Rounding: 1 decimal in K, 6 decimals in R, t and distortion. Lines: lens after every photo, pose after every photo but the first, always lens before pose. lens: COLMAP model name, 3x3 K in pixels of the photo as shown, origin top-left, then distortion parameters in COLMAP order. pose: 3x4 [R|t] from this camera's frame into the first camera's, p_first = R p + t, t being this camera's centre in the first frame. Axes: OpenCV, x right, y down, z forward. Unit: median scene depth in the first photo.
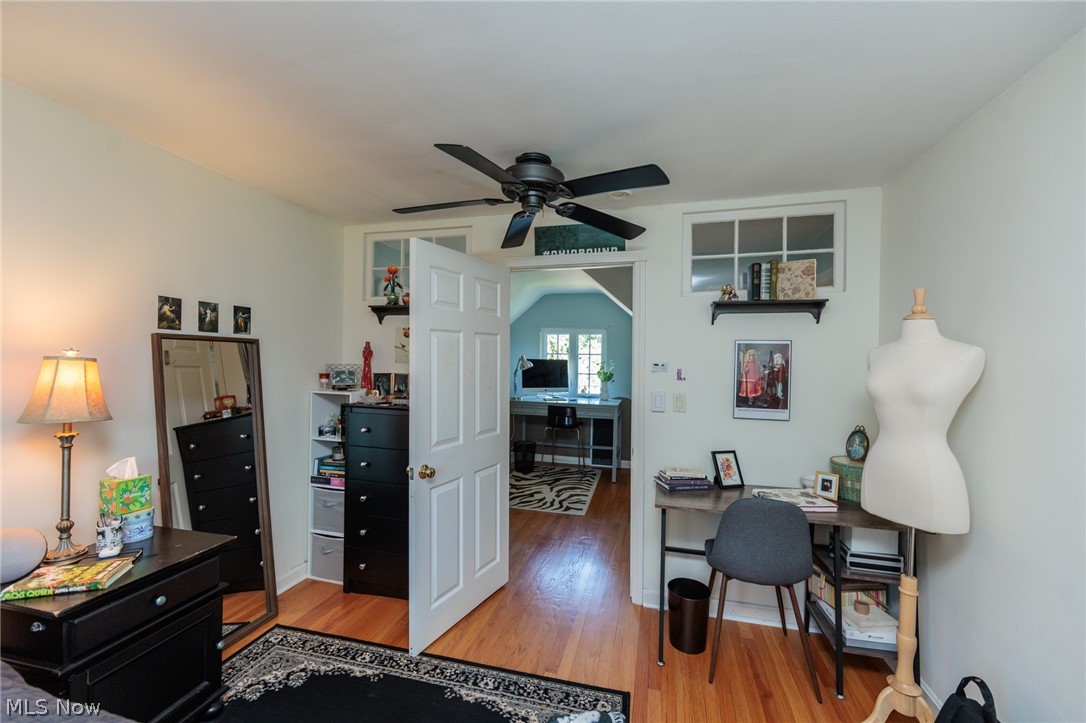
lens RADIAL K [[428.6, 0, 541.8], [0, 428.6, 361.2], [0, 0, 1]] dist [-0.006063, 0.000829]
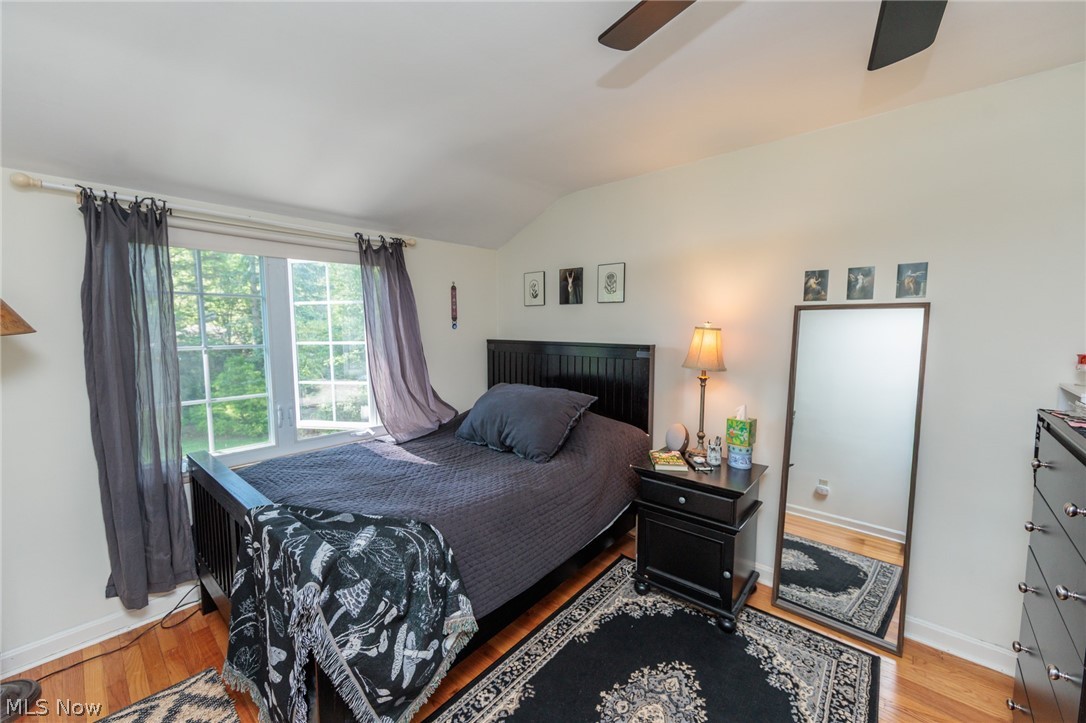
lens RADIAL K [[428.6, 0, 539.4], [0, 428.6, 355.5], [0, 0, 1]] dist [-0.006063, 0.000829]
pose [[-0.449805, 0.054728, -0.891448, 0.428579], [-0.004558, 0.997967, 0.063568, -0.002781], [0.893115, 0.032657, -0.448641, 0.927128]]
